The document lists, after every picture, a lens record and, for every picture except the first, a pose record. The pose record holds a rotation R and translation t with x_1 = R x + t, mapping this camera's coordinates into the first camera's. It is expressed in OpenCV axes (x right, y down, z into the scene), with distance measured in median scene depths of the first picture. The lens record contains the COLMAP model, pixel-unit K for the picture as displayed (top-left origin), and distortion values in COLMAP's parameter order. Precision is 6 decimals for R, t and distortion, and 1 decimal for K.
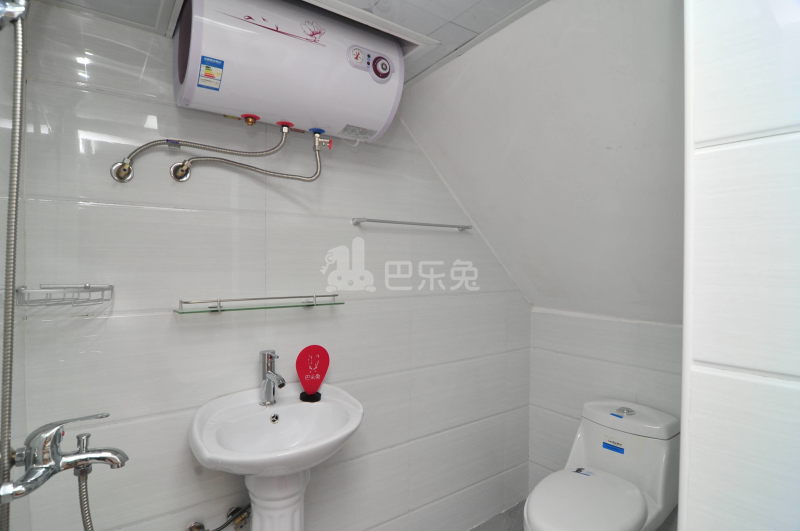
lens RADIAL K [[421.7, 0, 404.3], [0, 421.7, 267.6], [0, 0, 1]] dist [-0.015378, -0.000647]
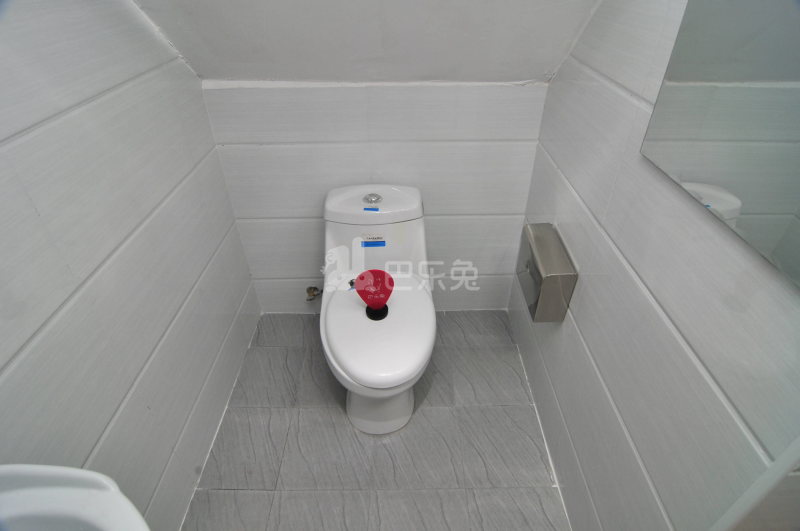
lens RADIAL K [[421.7, 0, 404.3], [0, 421.7, 267.6], [0, 0, 1]] dist [-0.015378, -0.000647]
pose [[0.583302, -0.491491, 0.646680, -0.065809], [0.011955, 0.801262, 0.598194, -0.062739], [-0.812168, -0.341197, 0.473253, 0.466990]]
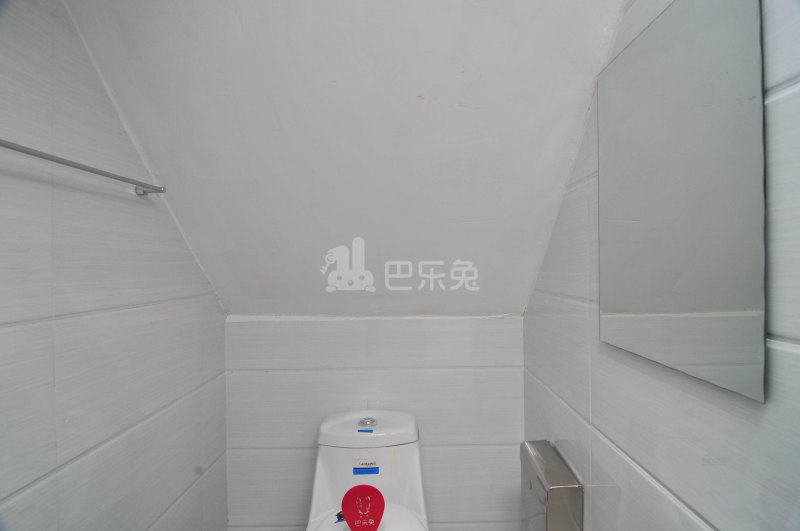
lens RADIAL K [[421.7, 0, 404.3], [0, 421.7, 267.6], [0, 0, 1]] dist [-0.015378, -0.000647]
pose [[0.594098, -0.019990, 0.804144, -0.119401], [0.020226, 0.999746, 0.009910, 0.013145], [-0.804139, 0.010377, 0.594351, 0.400096]]
